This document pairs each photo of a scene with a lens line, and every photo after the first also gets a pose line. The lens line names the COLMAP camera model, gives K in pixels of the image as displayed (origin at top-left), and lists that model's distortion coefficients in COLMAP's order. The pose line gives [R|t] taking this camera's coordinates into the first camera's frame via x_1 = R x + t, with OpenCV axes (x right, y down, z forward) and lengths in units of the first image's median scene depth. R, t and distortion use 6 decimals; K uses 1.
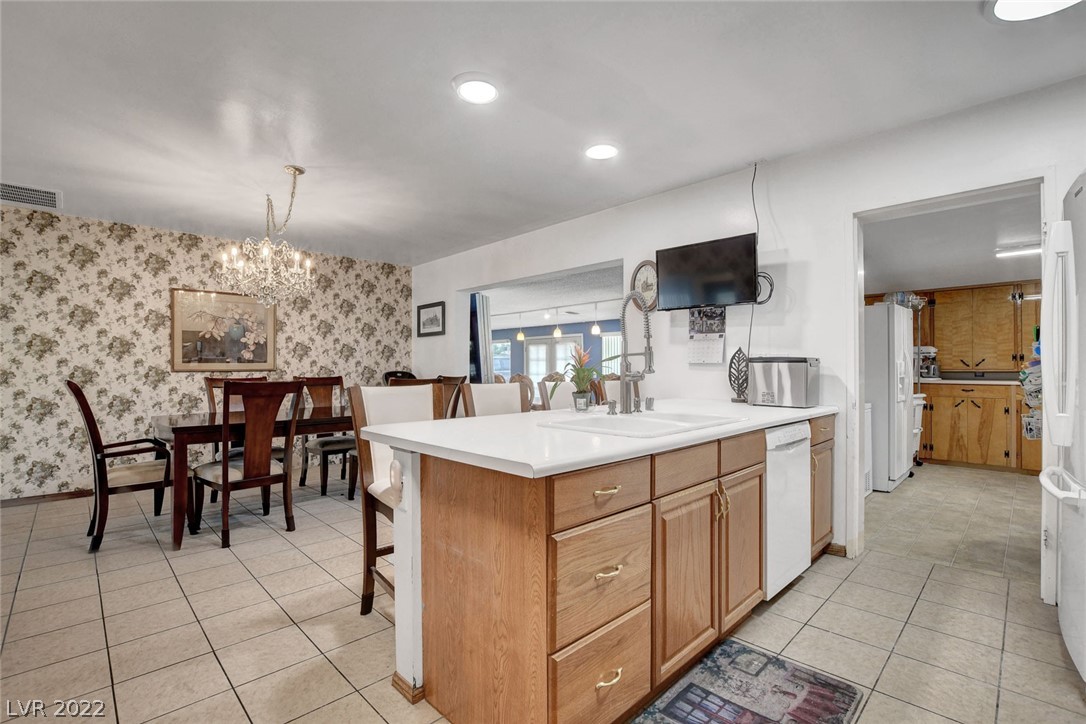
lens RADIAL K [[496.5, 0, 543.8], [0, 496.5, 368.6], [0, 0, 1]] dist [-0.032146, 0.004331]
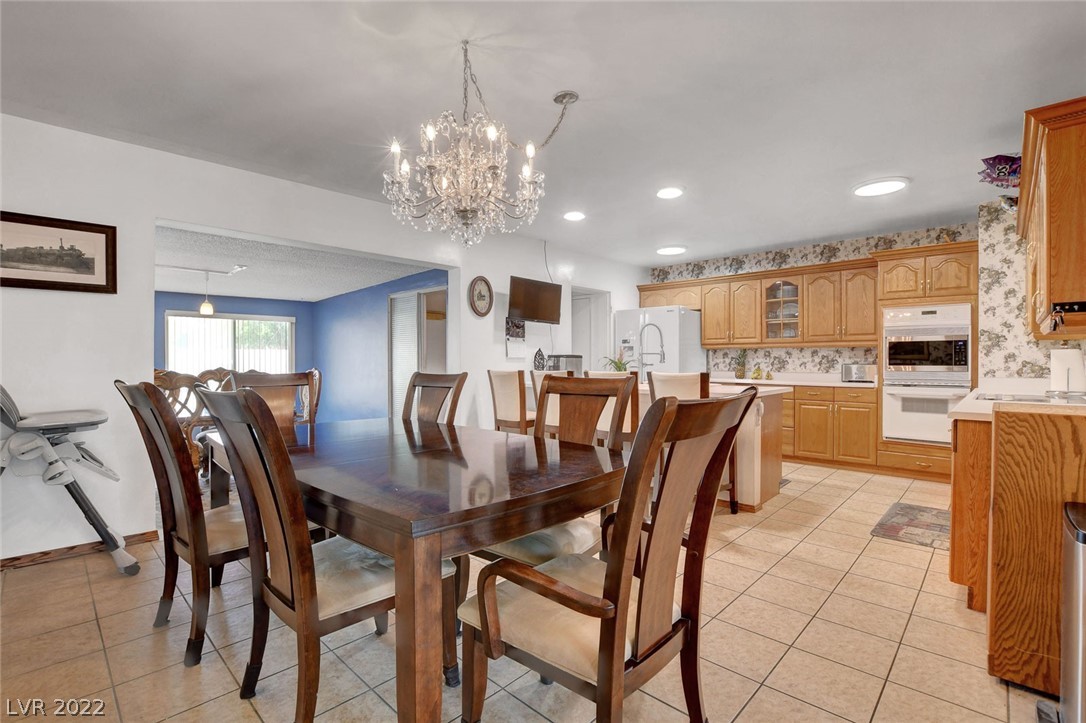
lens RADIAL K [[496.5, 0, 530.6], [0, 496.5, 361.0], [0, 0, 1]] dist [-0.032146, 0.004331]
pose [[-0.027790, -0.000590, 0.999614, -0.992205], [0.001517, 0.999999, 0.000632, -0.000709], [-0.999613, 0.001533, -0.027789, 0.841631]]
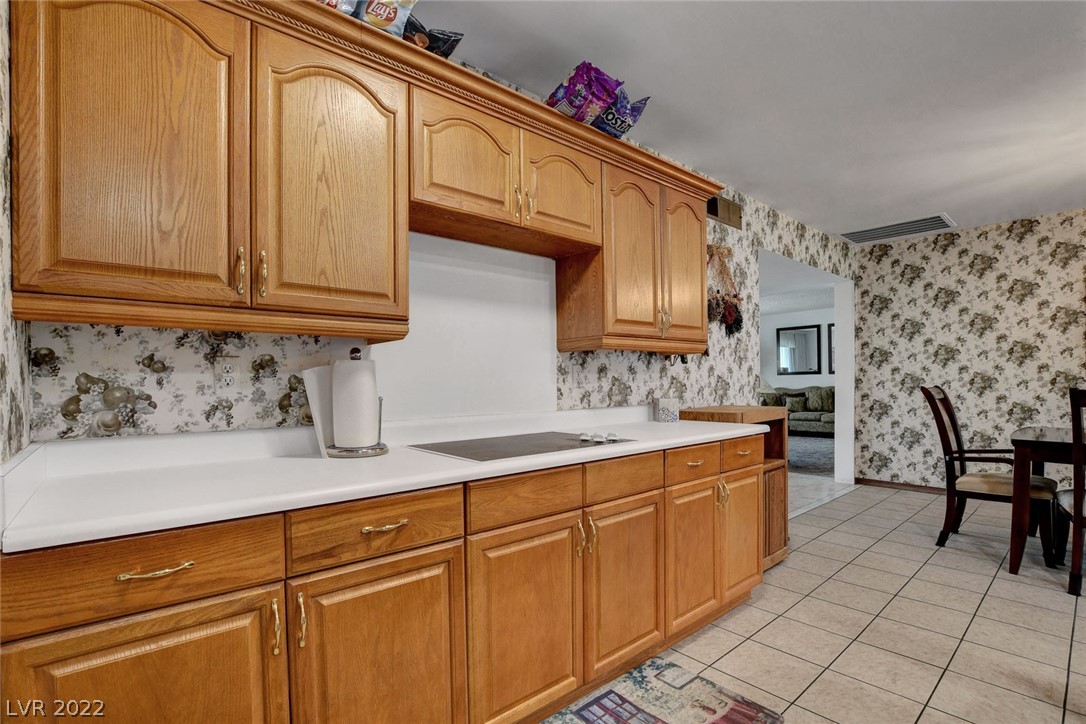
lens RADIAL K [[496.5, 0, 520.2], [0, 496.5, 389.2], [0, 0, 1]] dist [-0.032146, 0.004331]
pose [[-0.086327, 0.020385, -0.996058, 0.156021], [0.011089, 0.999748, 0.019500, -0.000244], [0.996205, -0.009362, -0.086532, 0.116567]]
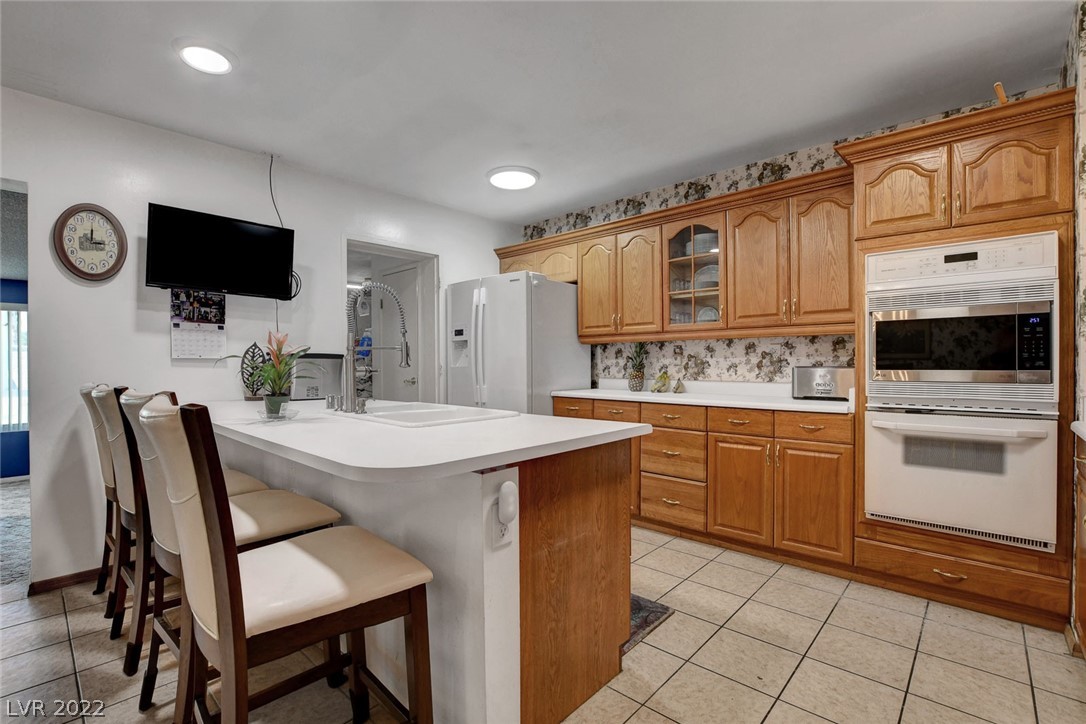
lens RADIAL K [[496.5, 0, 524.9], [0, 496.5, 363.3], [0, 0, 1]] dist [-0.032146, 0.004331]
pose [[-0.039148, 0.000032, 0.999233, -0.433887], [0.007412, 0.999972, 0.000258, 0.001102], [-0.999206, 0.007417, -0.039147, 0.410073]]
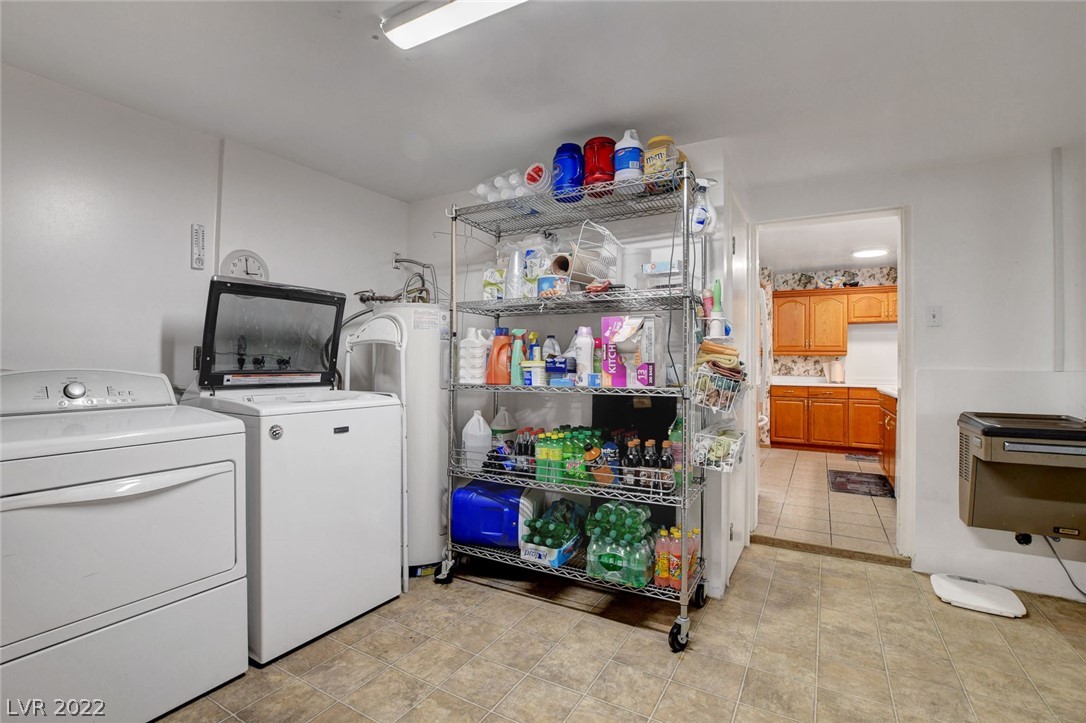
lens RADIAL K [[496.5, 0, 541.9], [0, 496.5, 359.4], [0, 0, 1]] dist [-0.032146, 0.004331]
pose [[-0.963454, -0.012456, -0.267585, 1.136198], [-0.009023, 0.999861, -0.014054, 0.010064], [0.267723, -0.011126, -0.963432, 1.241668]]
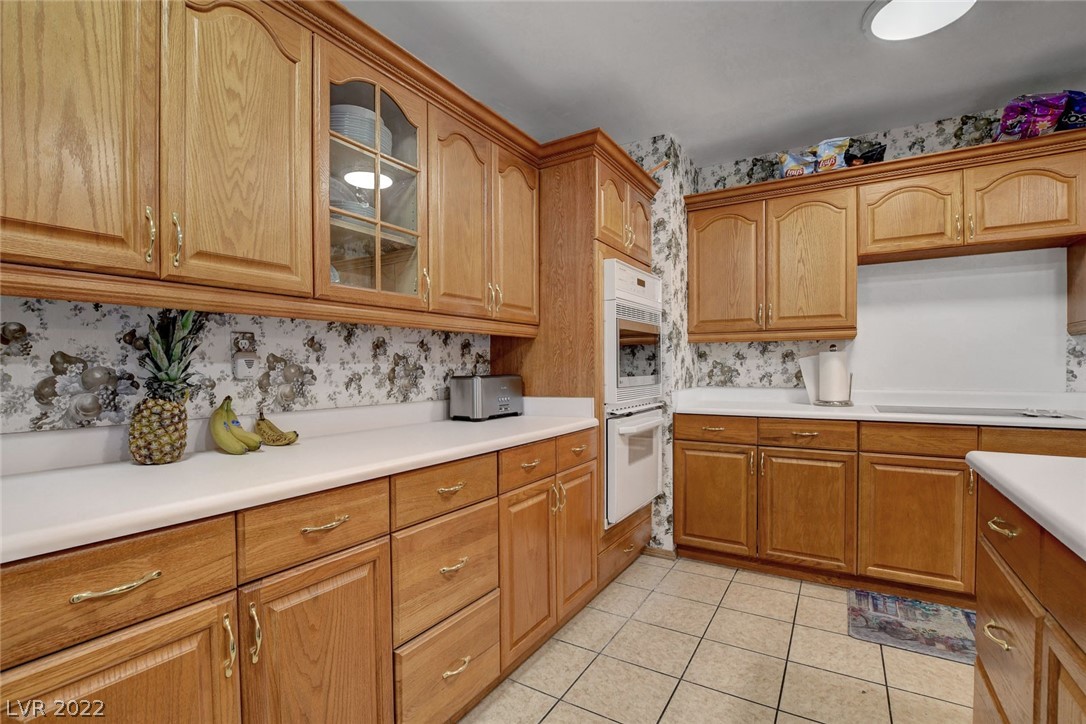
lens RADIAL K [[496.5, 0, 549.0], [0, 496.5, 375.1], [0, 0, 1]] dist [-0.032146, 0.004331]
pose [[-0.967913, 0.014696, -0.250857, 0.326691], [0.010530, 0.999784, 0.017943, -0.000845], [0.251066, 0.014726, -0.967858, 0.511415]]
